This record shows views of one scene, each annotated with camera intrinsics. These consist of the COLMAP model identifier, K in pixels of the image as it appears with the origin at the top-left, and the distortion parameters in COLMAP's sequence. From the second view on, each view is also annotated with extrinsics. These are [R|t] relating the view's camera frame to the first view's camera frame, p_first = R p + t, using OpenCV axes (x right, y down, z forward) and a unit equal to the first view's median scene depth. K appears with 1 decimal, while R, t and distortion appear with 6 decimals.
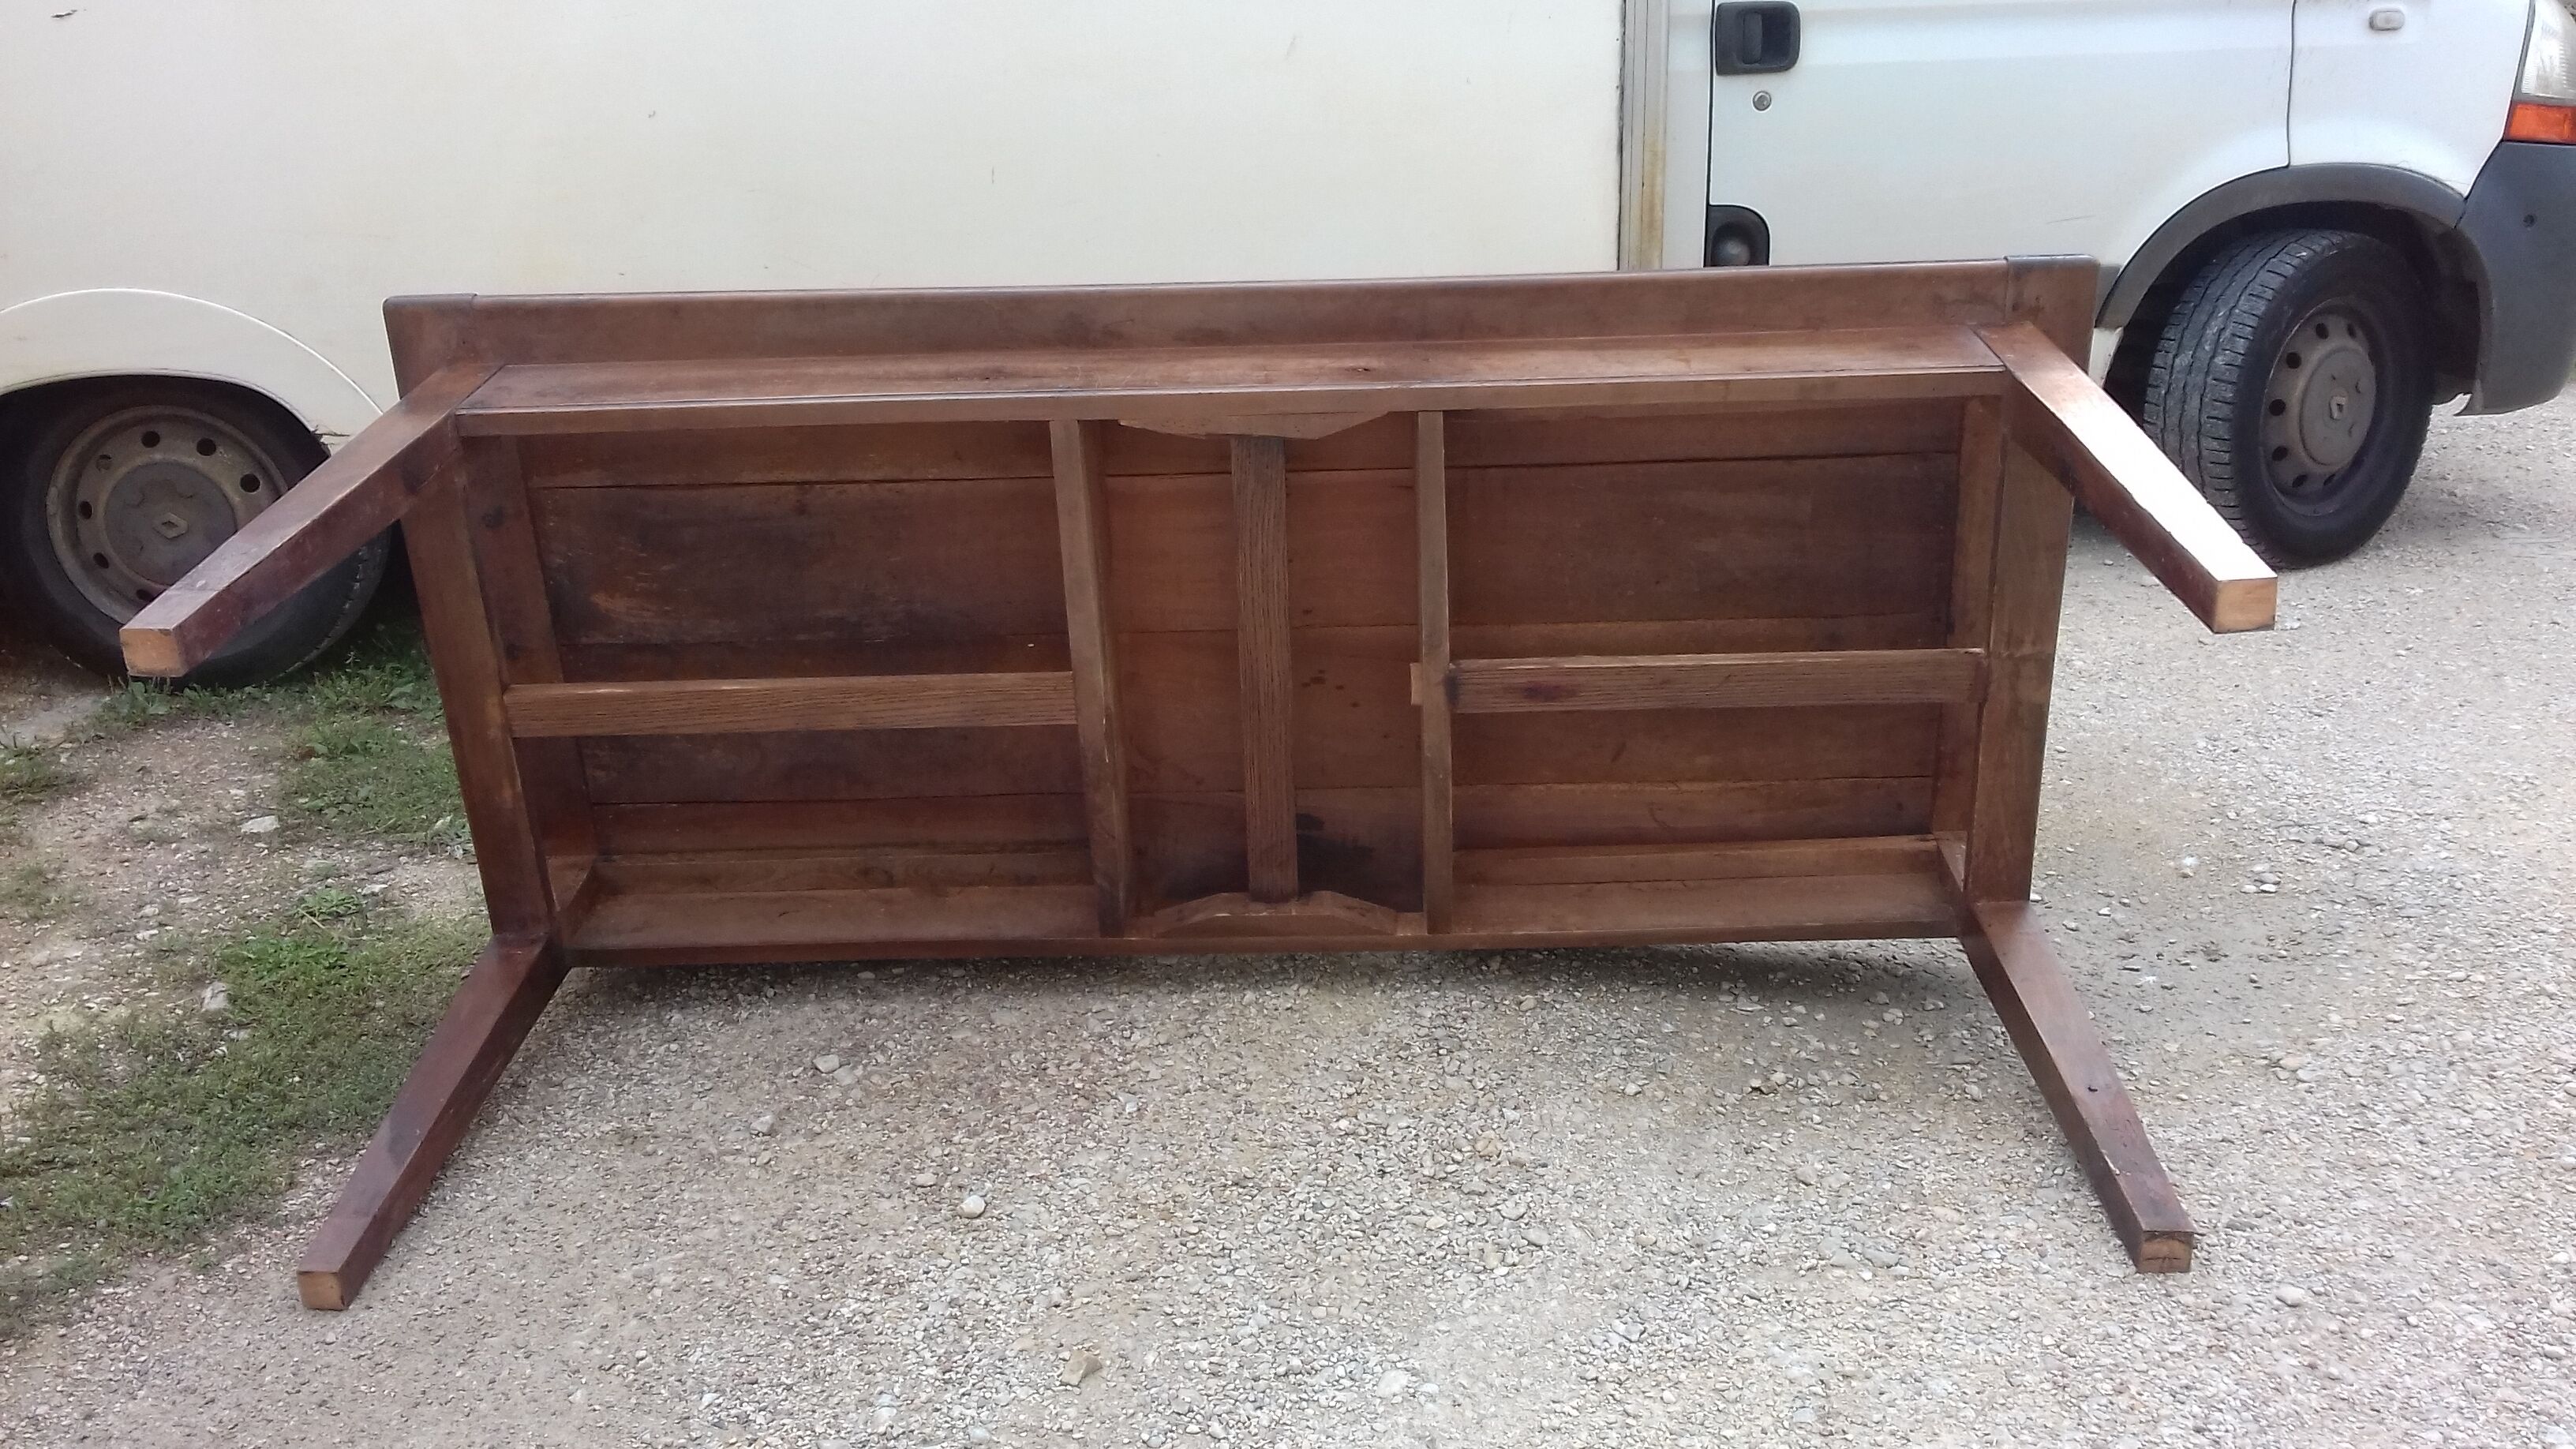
lens RADIAL K [[2338.4, 0, 1299.9], [0, 2338.4, 745.1], [0, 0, 1]] dist [0.024244, 0.000000]
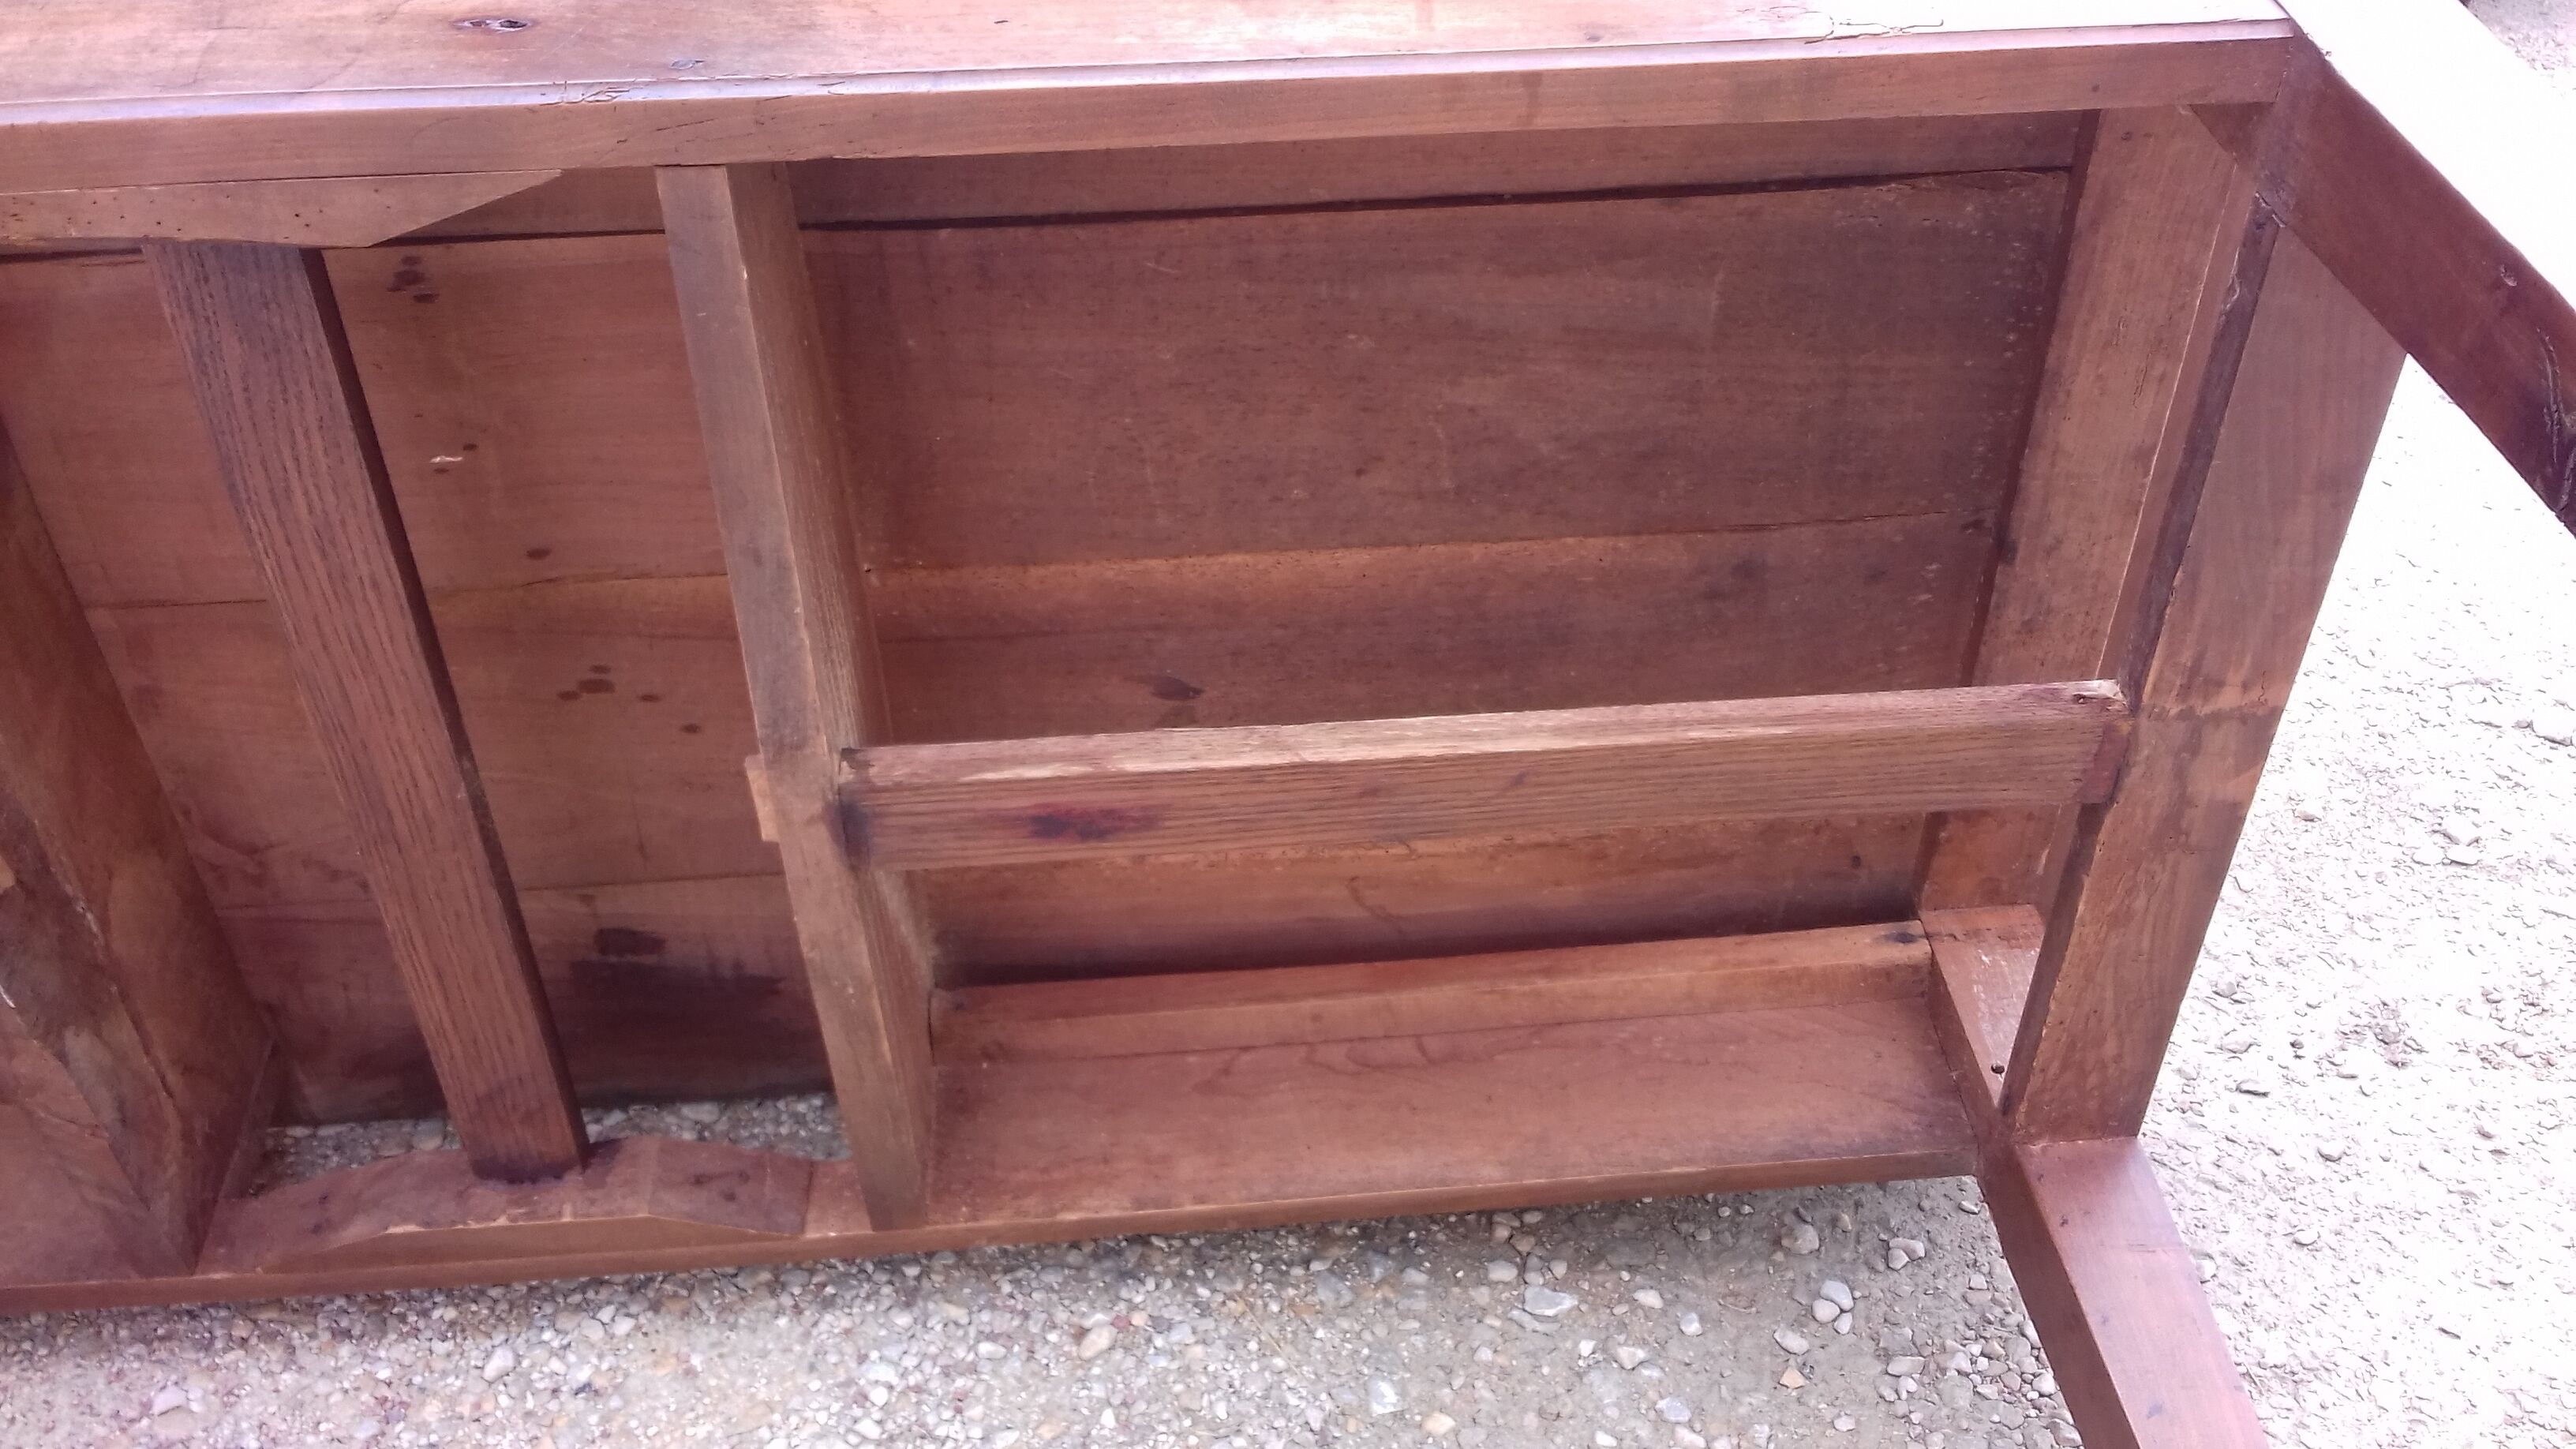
lens RADIAL K [[2338.4, 0, 1300.7], [0, 2338.4, 737.2], [0, 0, 1]] dist [0.024244, 0.000000]
pose [[0.994867, -0.037812, 0.093859, 0.100209], [0.010424, 0.960921, 0.276626, -0.142765], [-0.100651, -0.274227, 0.956383, 0.578797]]
